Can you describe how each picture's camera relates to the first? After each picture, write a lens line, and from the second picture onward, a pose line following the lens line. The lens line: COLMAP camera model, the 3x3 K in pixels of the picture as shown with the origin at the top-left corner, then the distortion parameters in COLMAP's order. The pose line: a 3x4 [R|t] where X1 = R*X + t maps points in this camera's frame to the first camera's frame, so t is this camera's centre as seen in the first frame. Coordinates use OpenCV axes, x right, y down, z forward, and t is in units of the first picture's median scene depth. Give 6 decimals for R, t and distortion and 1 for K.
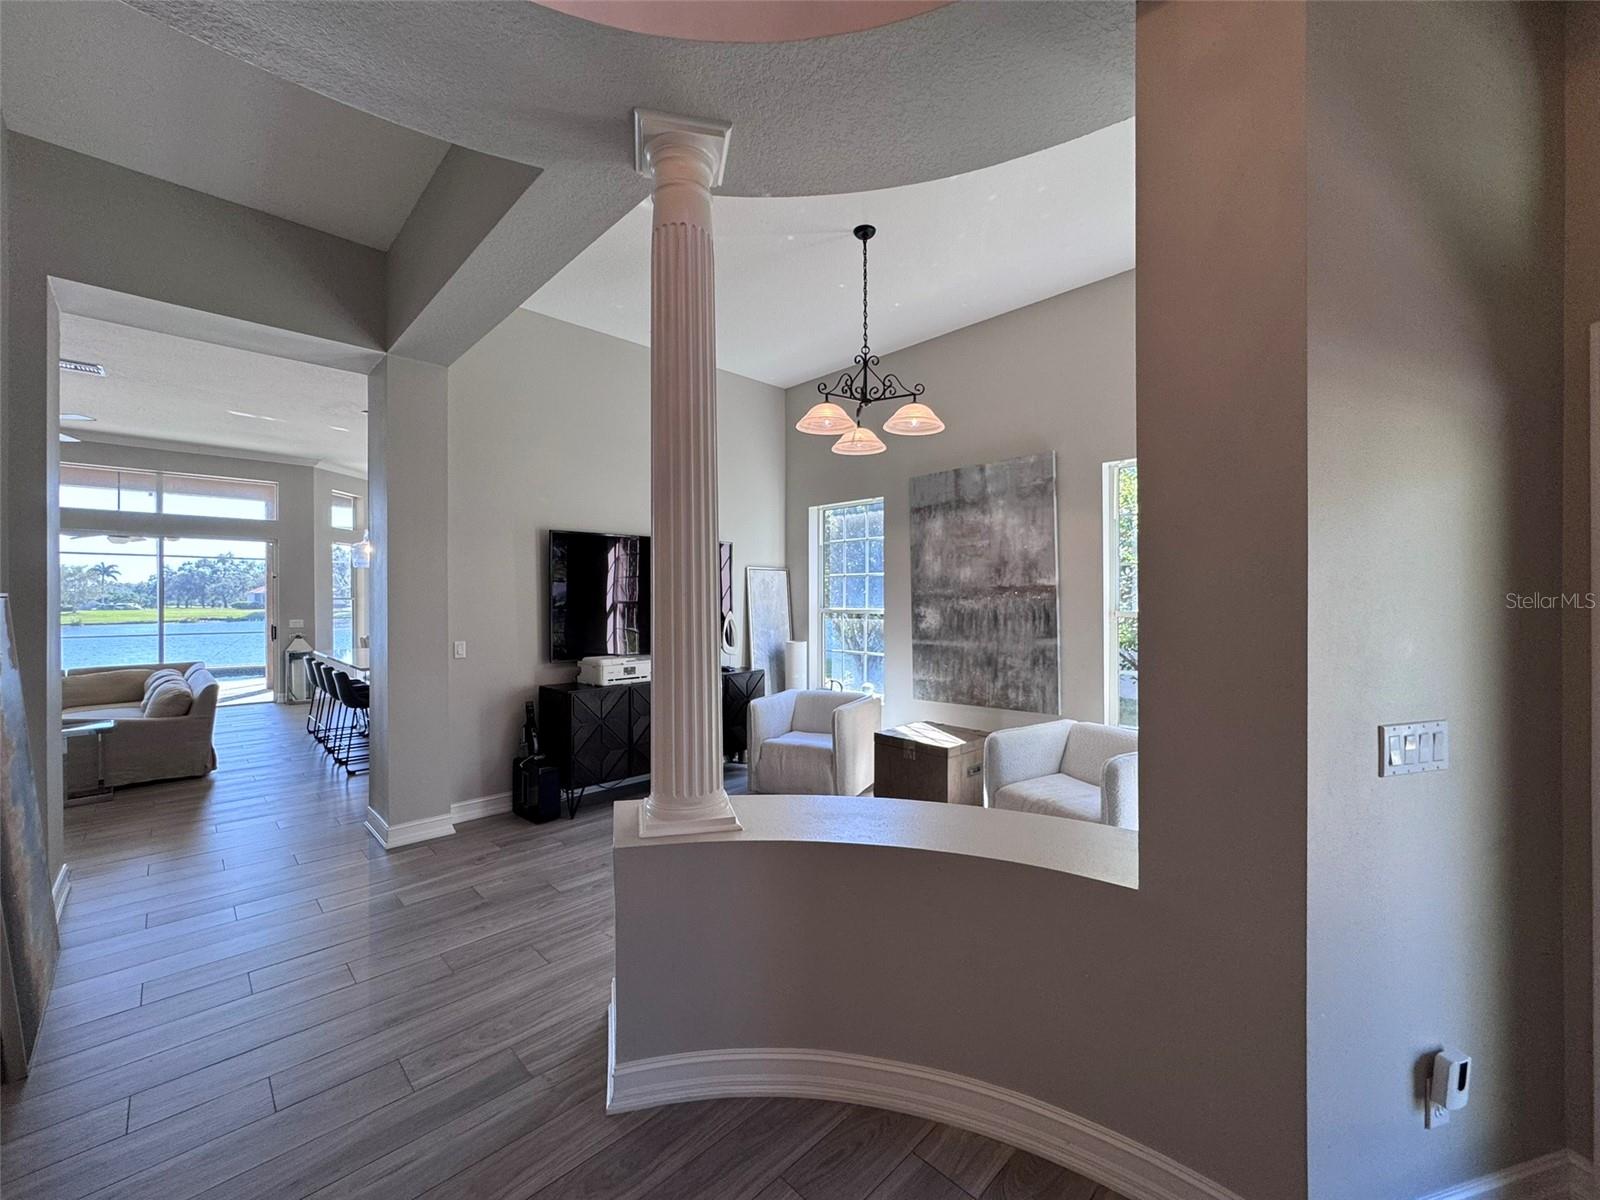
lens RADIAL K [[638.2, 0, 799.7], [0, 638.2, 595.0], [0, 0, 1]] dist [-0.005559, 0.001897]
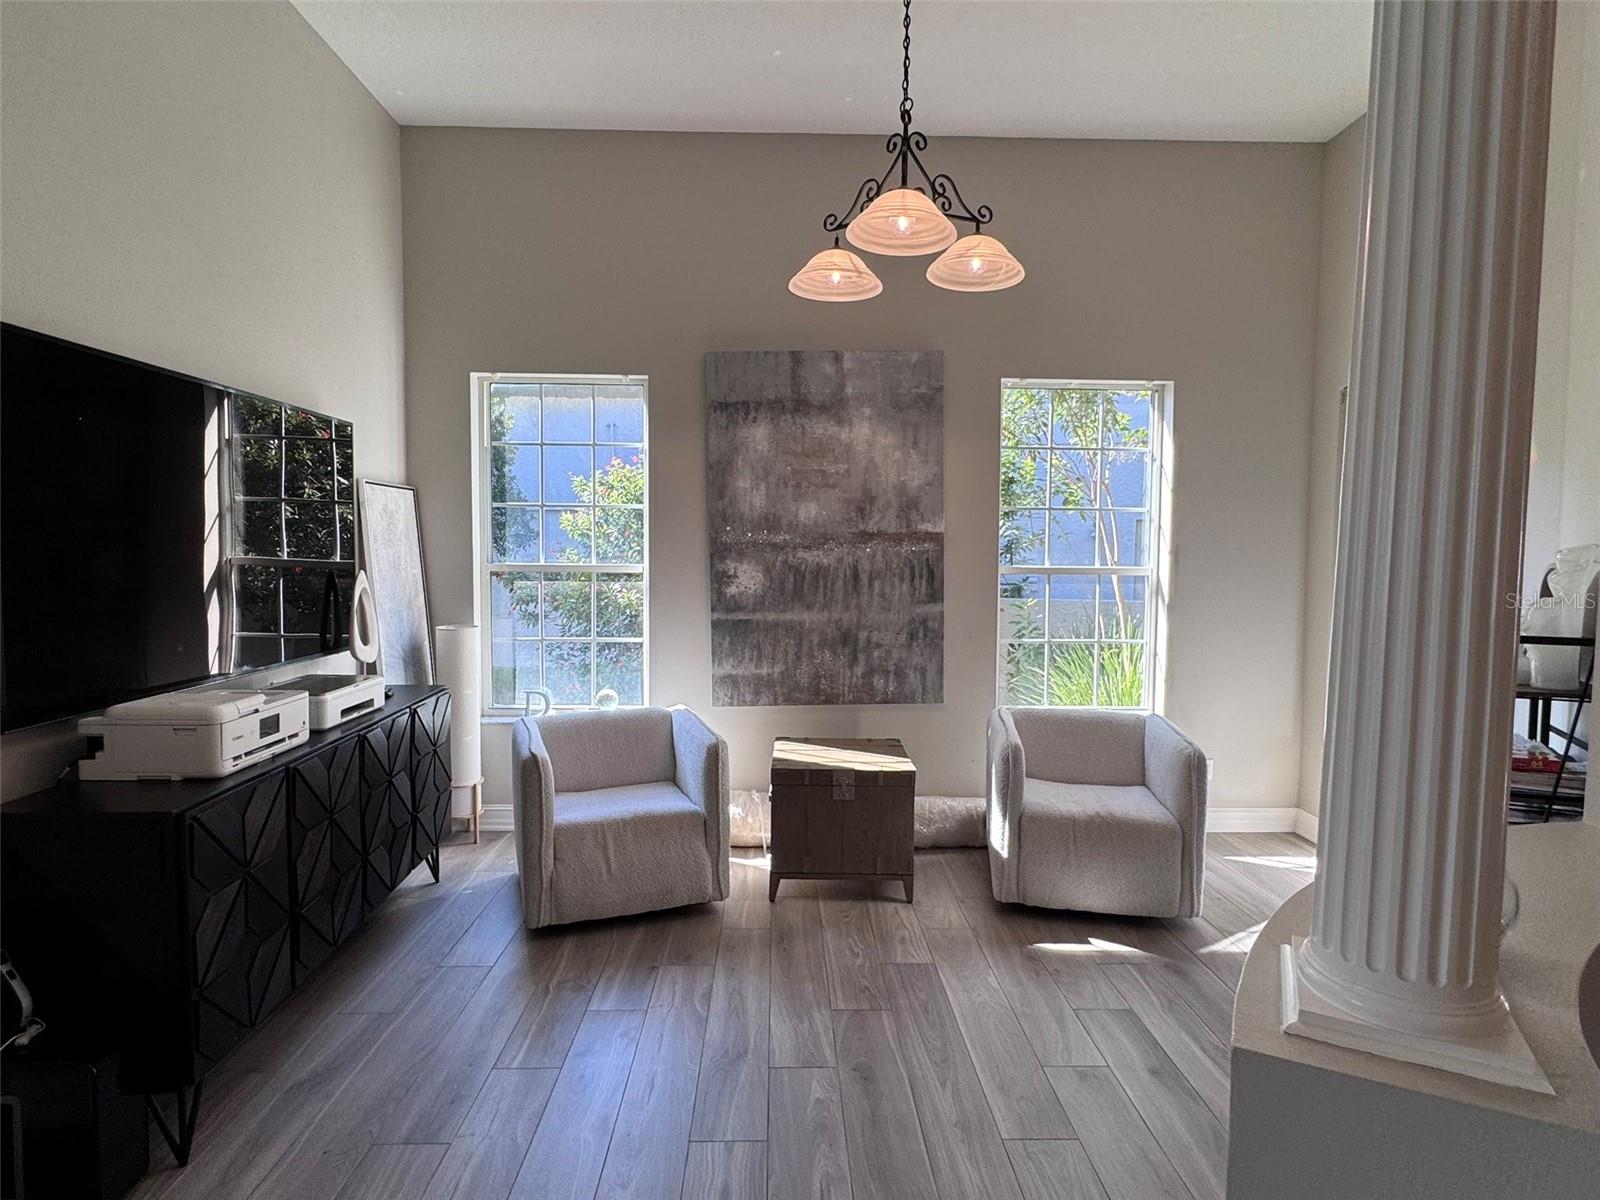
lens RADIAL K [[846.9, 0, 799.7], [0, 846.9, 598.2], [0, 0, 1]] dist [-0.007794, 0.003419]
pose [[0.680620, -0.032480, 0.731916, -0.417157], [-0.014231, 0.998242, 0.057533, 0.006719], [-0.732498, -0.049574, 0.678962, 0.411798]]
